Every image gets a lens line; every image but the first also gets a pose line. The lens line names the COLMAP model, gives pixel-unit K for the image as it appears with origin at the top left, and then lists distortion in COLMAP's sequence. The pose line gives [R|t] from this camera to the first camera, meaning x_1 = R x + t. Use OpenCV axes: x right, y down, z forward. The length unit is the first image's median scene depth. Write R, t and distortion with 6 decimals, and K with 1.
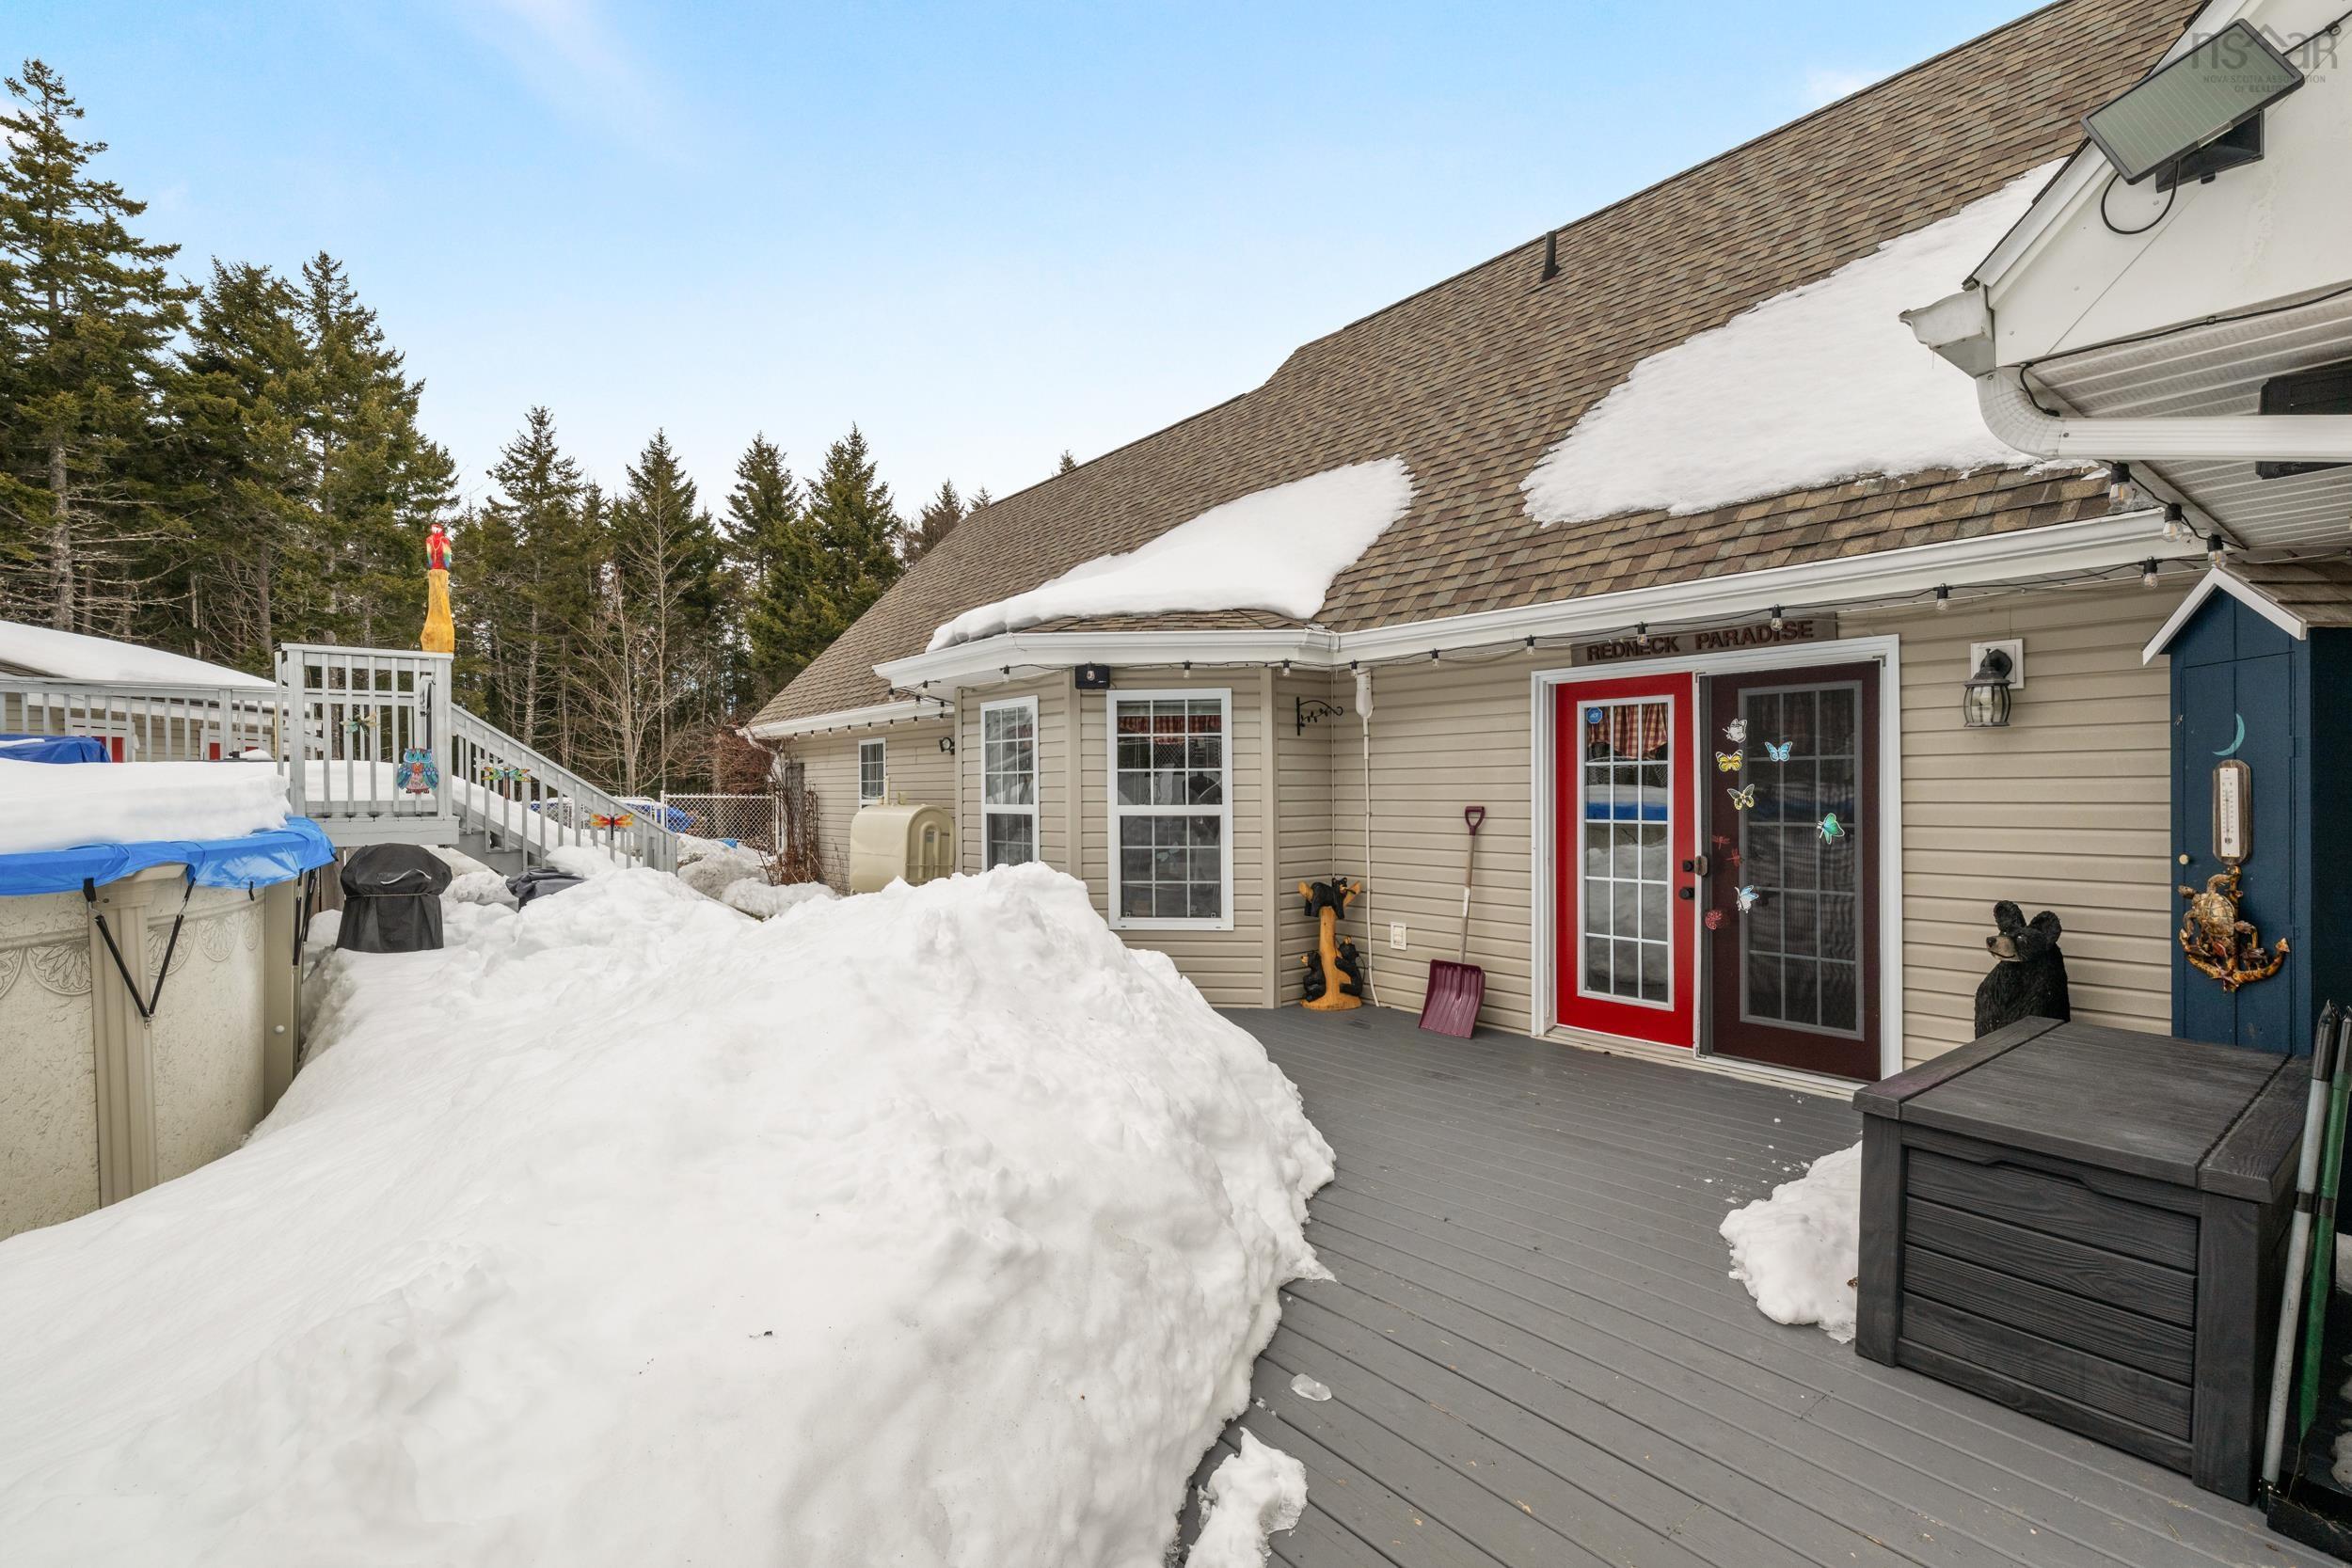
lens RADIAL K [[1032.1, 0, 1176.0], [0, 1032.1, 784.0], [0, 0, 1]] dist [-0.000207, -0.000069]
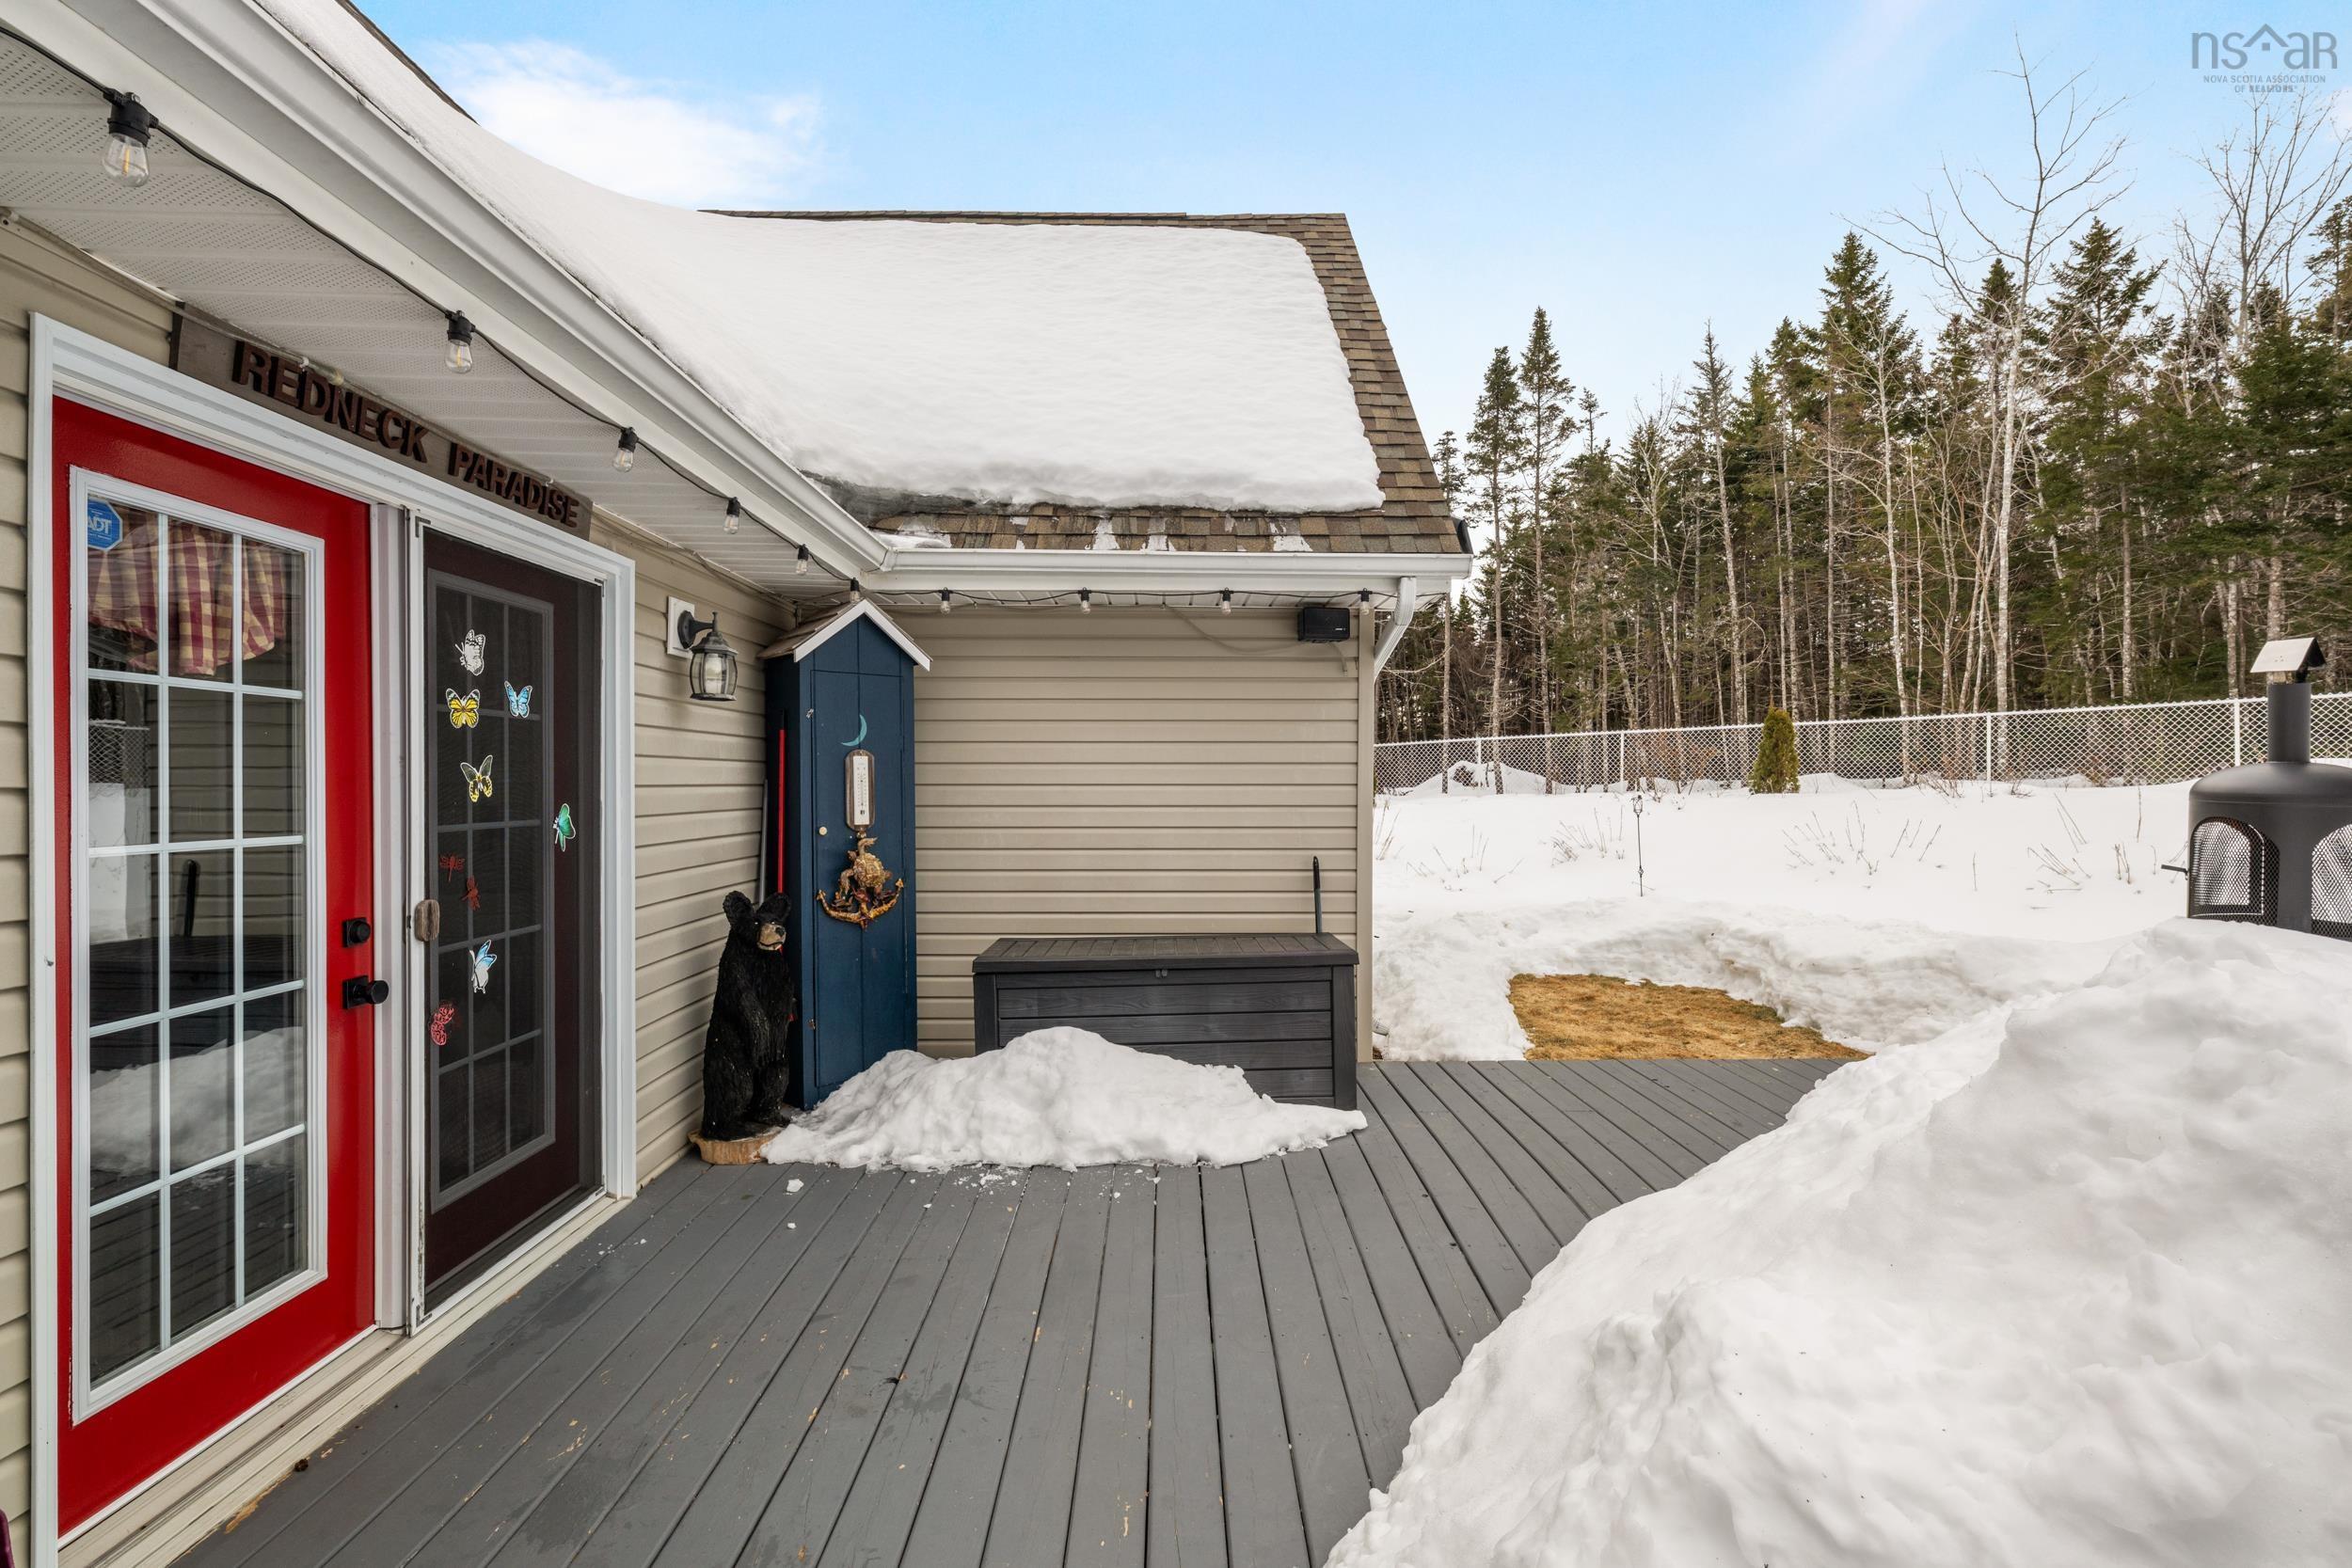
lens RADIAL K [[1032.1, 0, 1176.0], [0, 1032.1, 784.0], [0, 0, 1]] dist [-0.000207, -0.000069]
pose [[-0.780204, 0.000001, 0.625526, -0.065584], [-0.004561, 0.999973, -0.005691, 0.016743], [-0.625509, -0.007294, -0.780183, 1.180939]]
